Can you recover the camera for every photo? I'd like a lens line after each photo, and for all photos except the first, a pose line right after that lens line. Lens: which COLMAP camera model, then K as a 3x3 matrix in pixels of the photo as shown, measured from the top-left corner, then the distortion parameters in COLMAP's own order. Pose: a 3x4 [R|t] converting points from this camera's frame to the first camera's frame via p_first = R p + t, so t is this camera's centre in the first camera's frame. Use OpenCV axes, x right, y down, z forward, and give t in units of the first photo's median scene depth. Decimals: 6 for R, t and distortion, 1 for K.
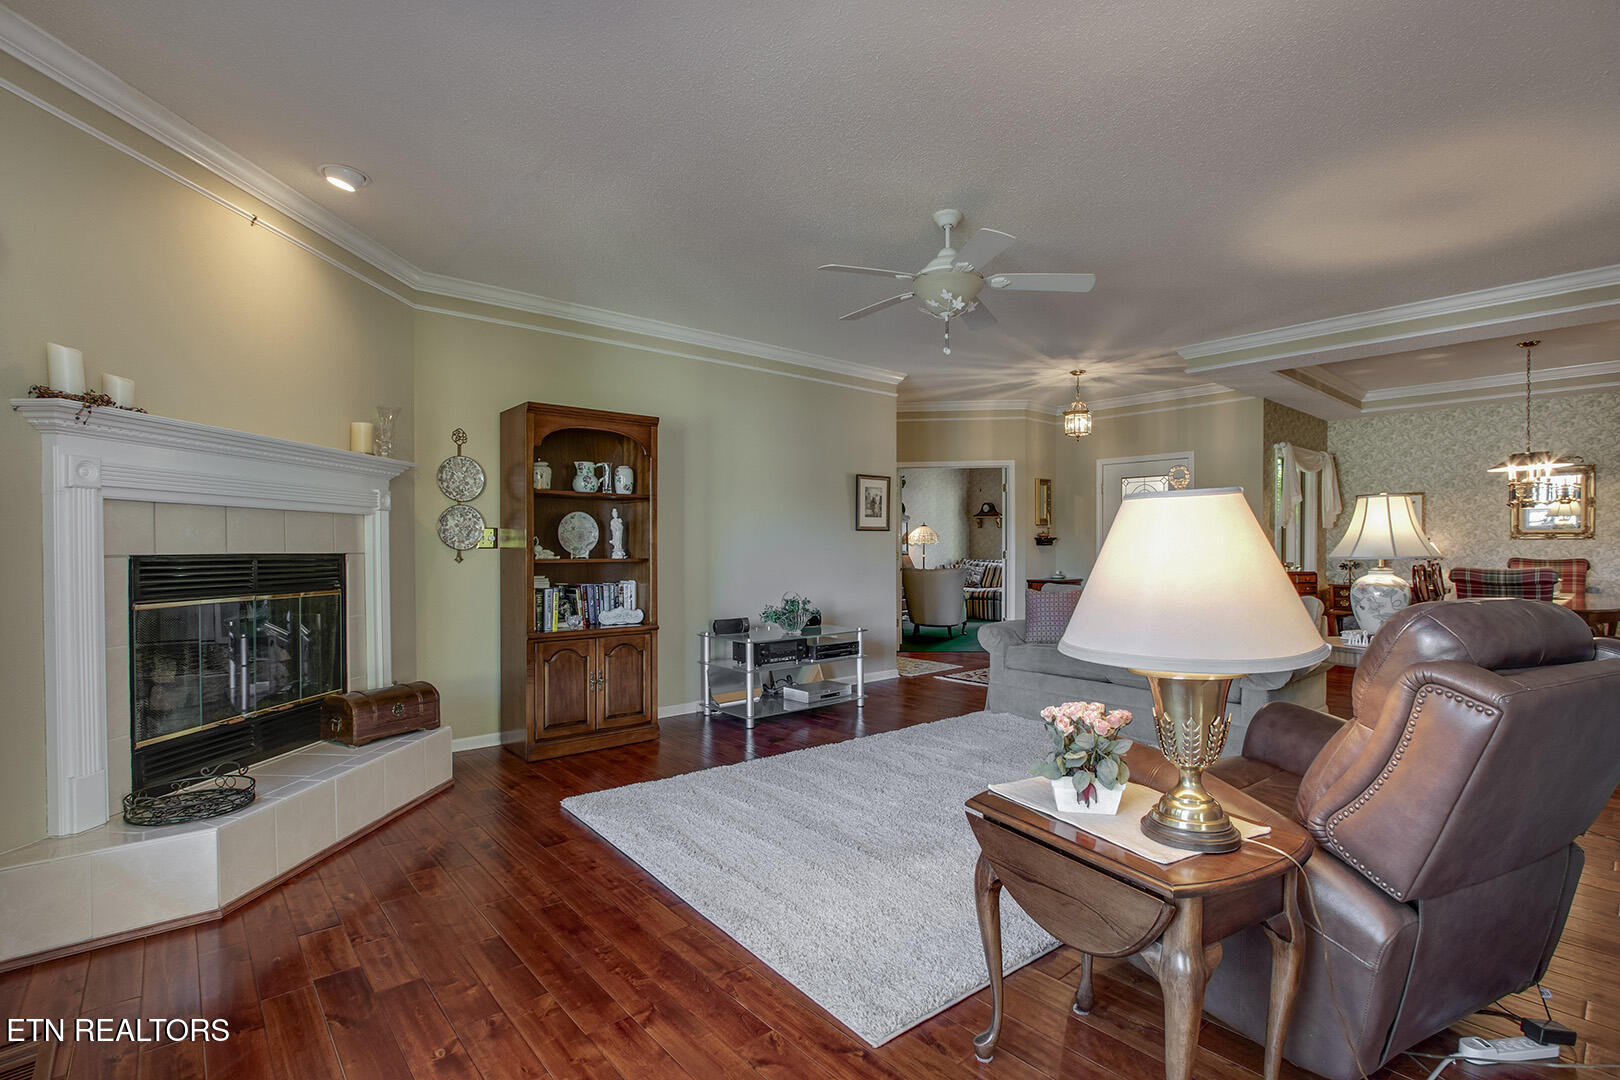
lens RADIAL K [[755.9, 0, 814.7], [0, 755.9, 548.6], [0, 0, 1]] dist [-0.024074, 0.003891]
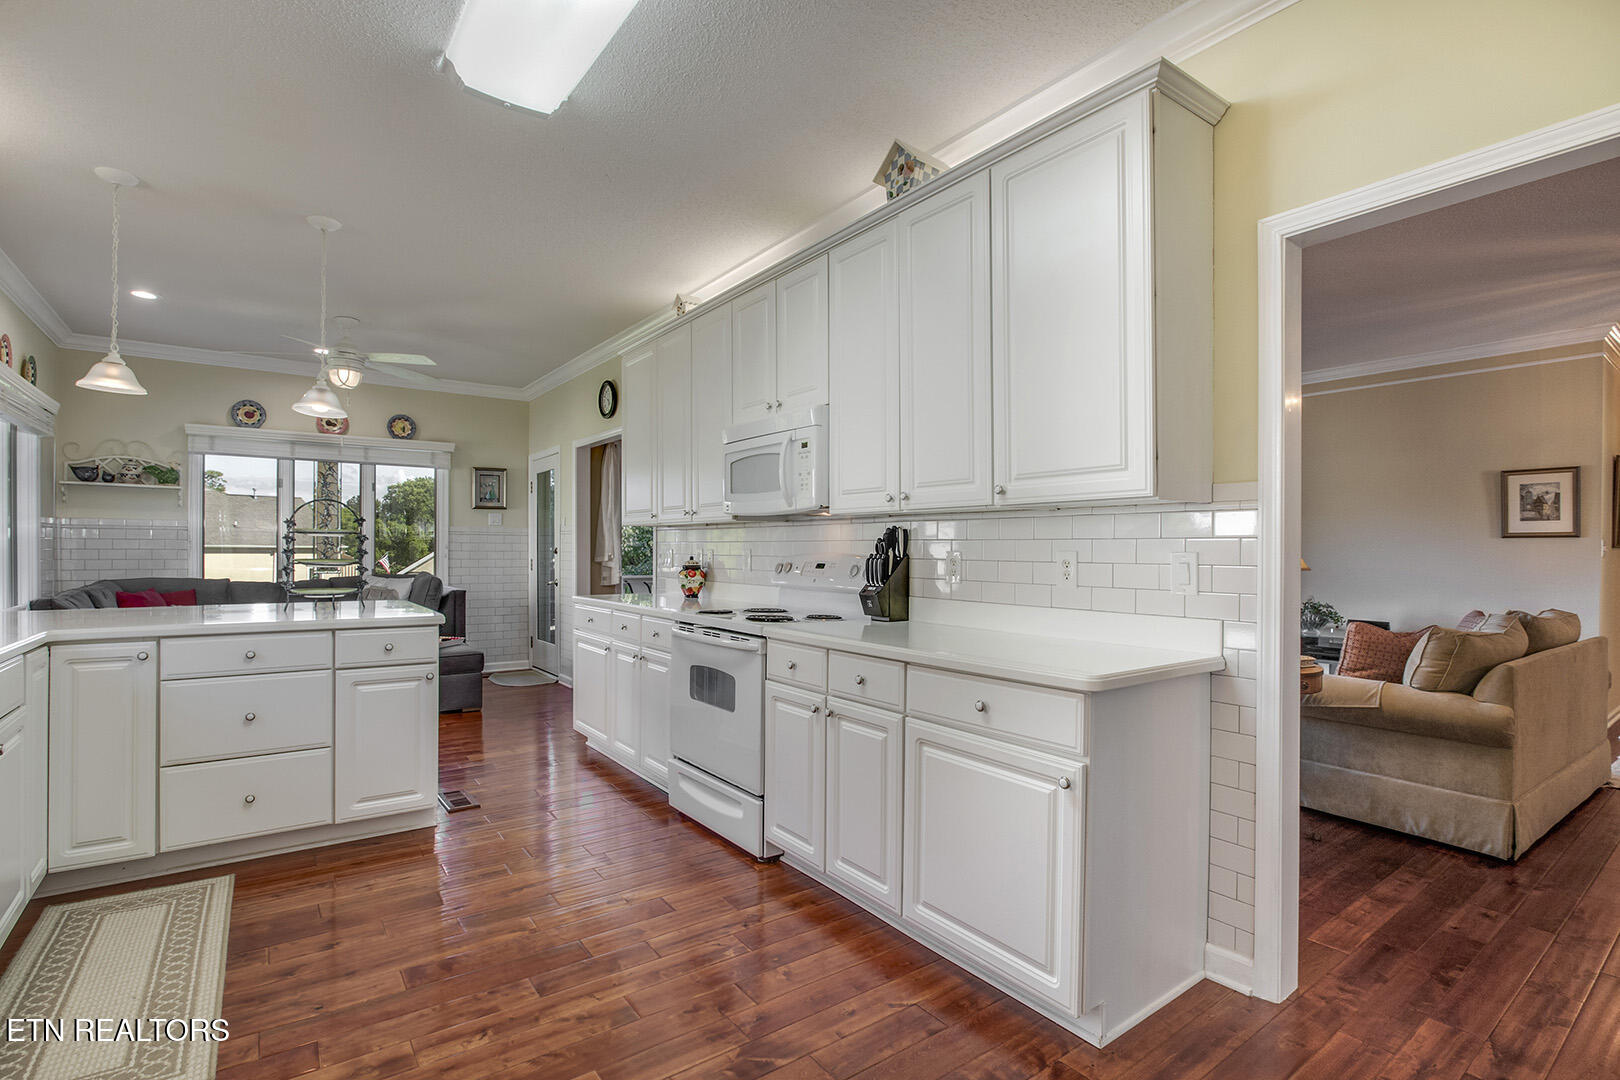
lens RADIAL K [[755.9, 0, 810.9], [0, 755.9, 552.6], [0, 0, 1]] dist [-0.024074, 0.003891]
pose [[-0.086413, 0.006260, -0.996240, 0.953255], [-0.011767, 0.999904, 0.007303, -0.004418], [0.996190, 0.012354, -0.086331, 0.308587]]
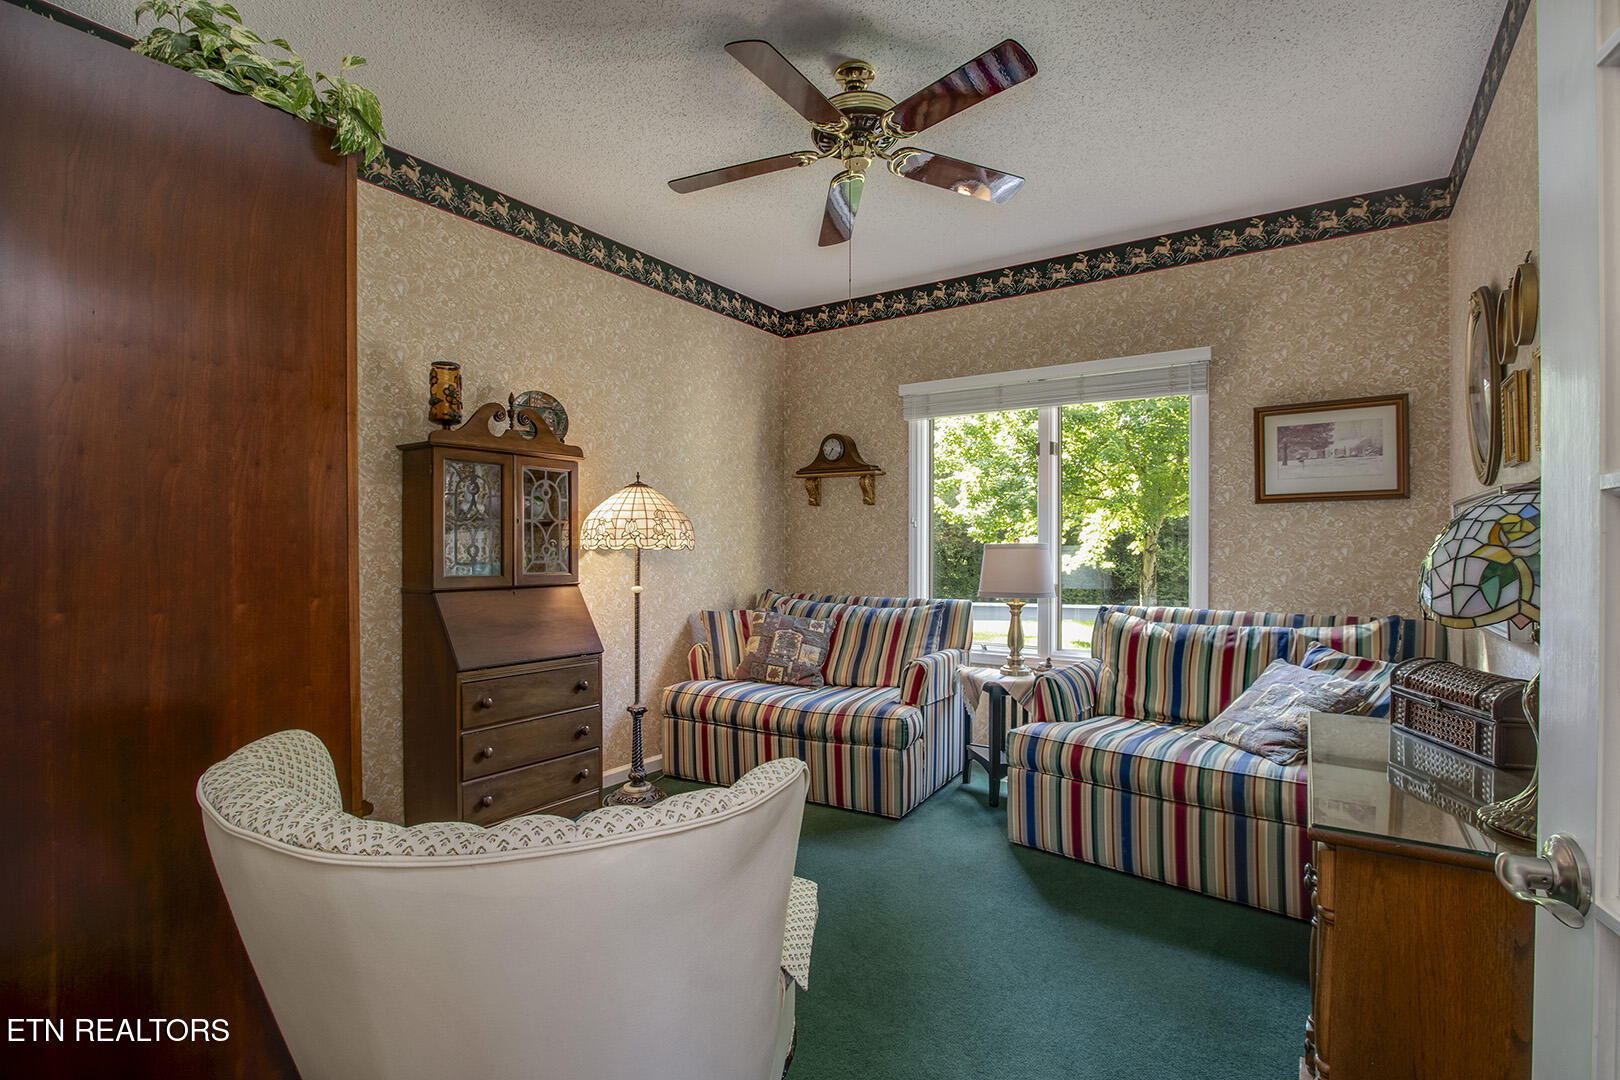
lens RADIAL K [[755.9, 0, 813.3], [0, 755.9, 546.4], [0, 0, 1]] dist [-0.024074, 0.003891]
pose [[0.966685, 0.008569, 0.255825, 0.249552], [-0.005155, 0.999888, -0.014015, -0.005713], [-0.255917, 0.012230, 0.966621, 1.289327]]
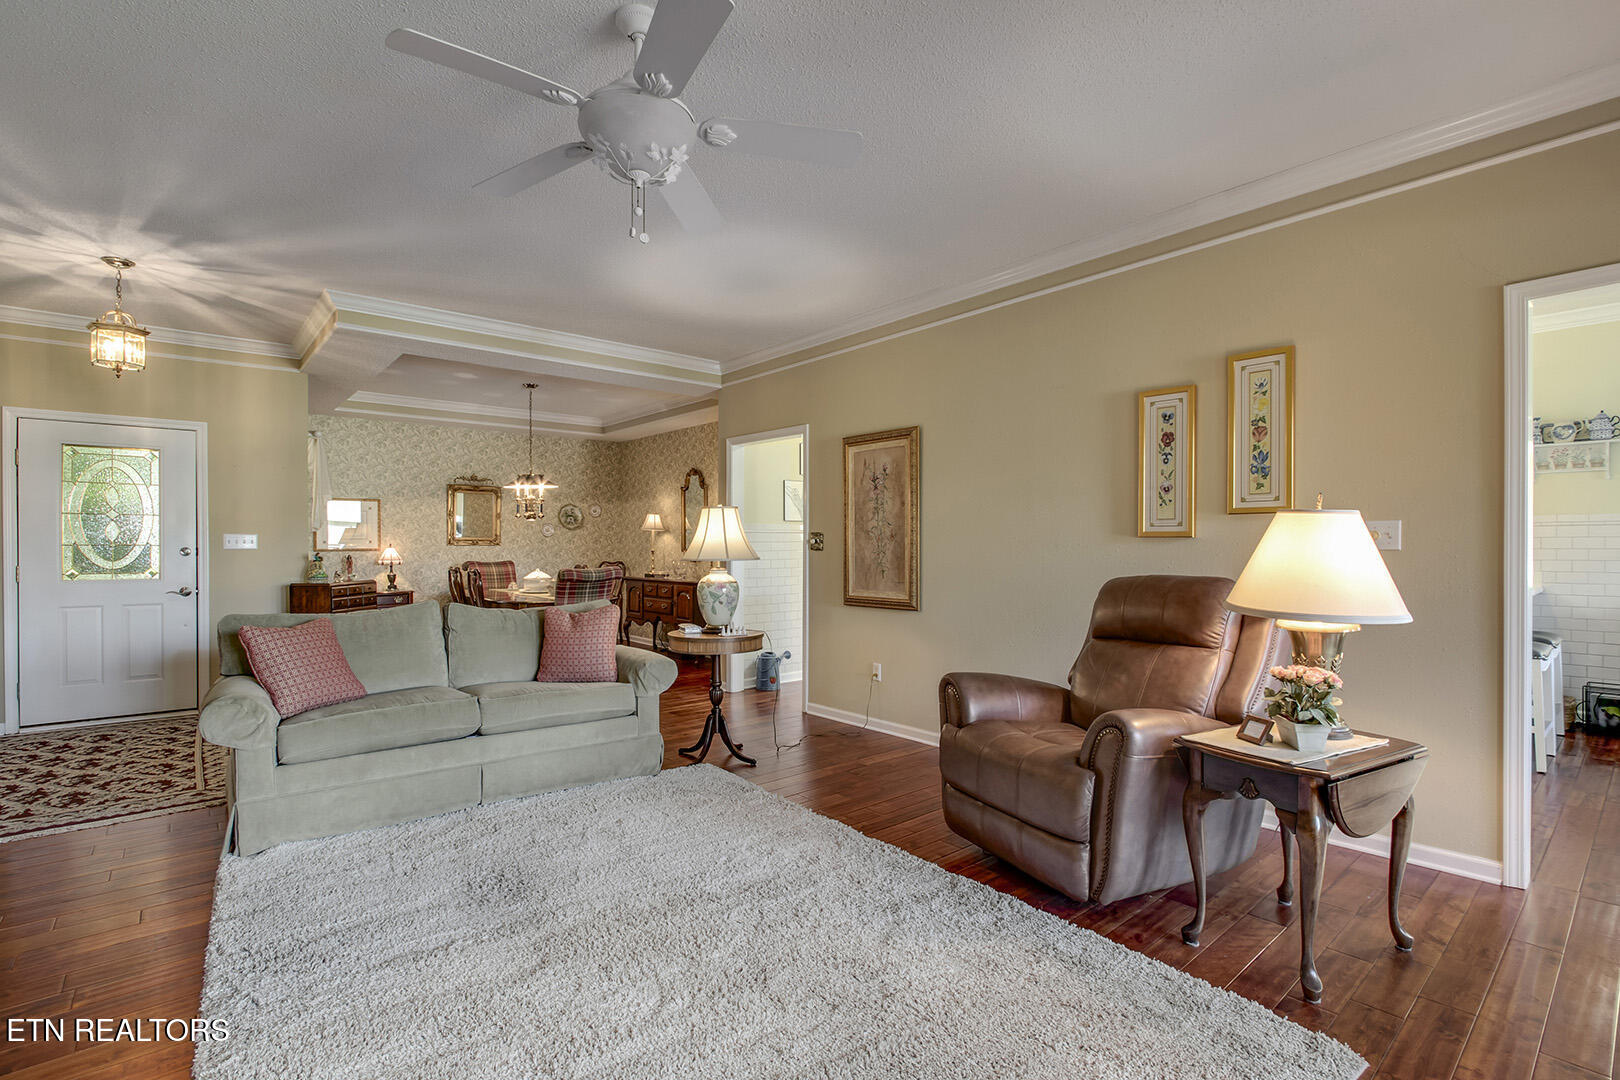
lens RADIAL K [[755.9, 0, 815.1], [0, 755.9, 551.1], [0, 0, 1]] dist [-0.024074, 0.003891]
pose [[0.011982, -0.002339, 0.999925, -0.244447], [0.008596, 0.999961, 0.002236, -0.001605], [-0.999891, 0.008569, 0.012002, 0.463586]]
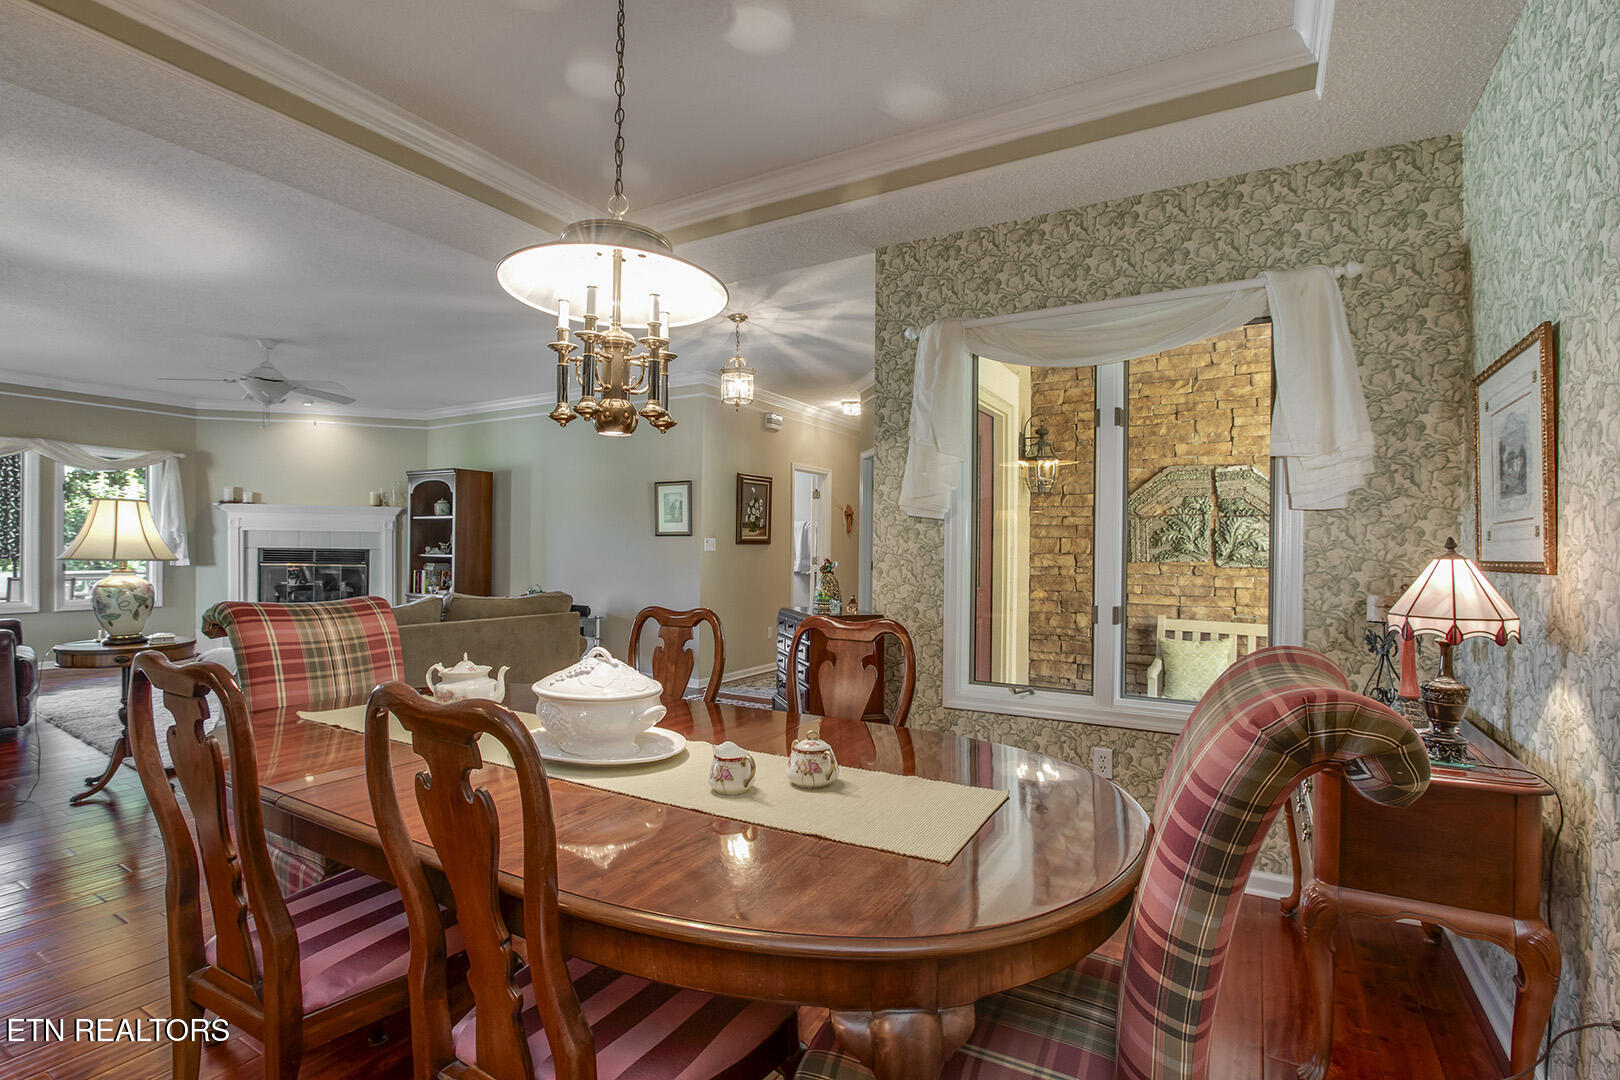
lens RADIAL K [[755.9, 0, 804.6], [0, 755.9, 552.2], [0, 0, 1]] dist [-0.024074, 0.003891]
pose [[0.315871, 0.009607, -0.948753, 1.129318], [-0.015187, 0.999872, 0.005068, -0.009459], [0.948681, 0.012808, 0.315977, 0.872311]]
